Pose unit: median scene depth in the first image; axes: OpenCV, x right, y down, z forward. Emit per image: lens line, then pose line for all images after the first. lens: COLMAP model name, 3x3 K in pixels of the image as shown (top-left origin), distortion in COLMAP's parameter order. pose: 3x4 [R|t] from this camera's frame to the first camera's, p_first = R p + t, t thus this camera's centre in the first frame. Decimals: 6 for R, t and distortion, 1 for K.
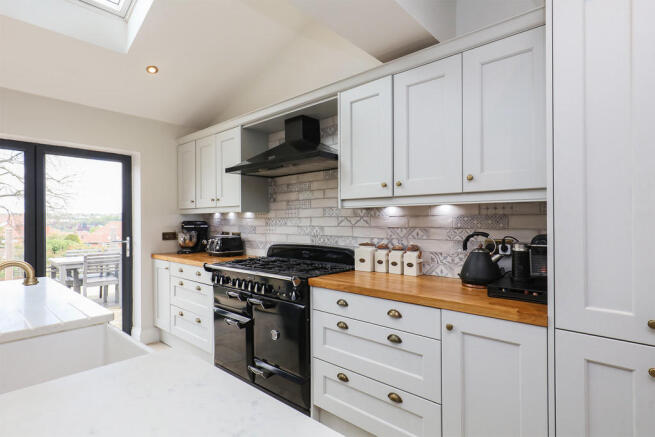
lens RADIAL K [[341.2, 0, 327.5], [0, 341.2, 218.5], [0, 0, 1]] dist [-0.001545, -0.000094]
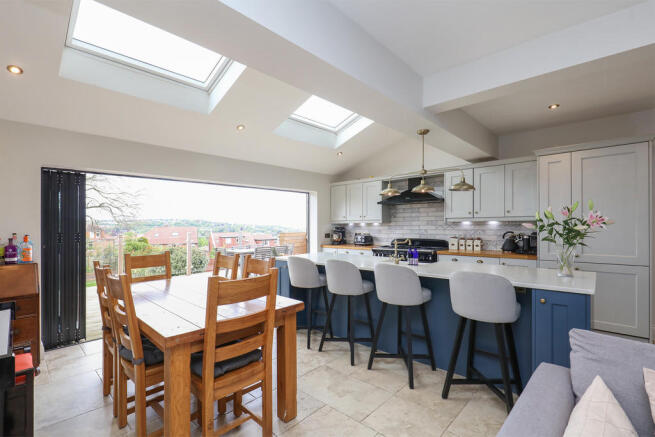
lens RADIAL K [[299.9, 0, 323.0], [0, 299.9, 224.0], [0, 0, 1]] dist [-0.015185, -0.000042]
pose [[0.999574, -0.007421, -0.028243, -0.661654], [0.007521, 0.999966, 0.003424, -0.025133], [0.028216, -0.003635, 0.999595, -0.949379]]
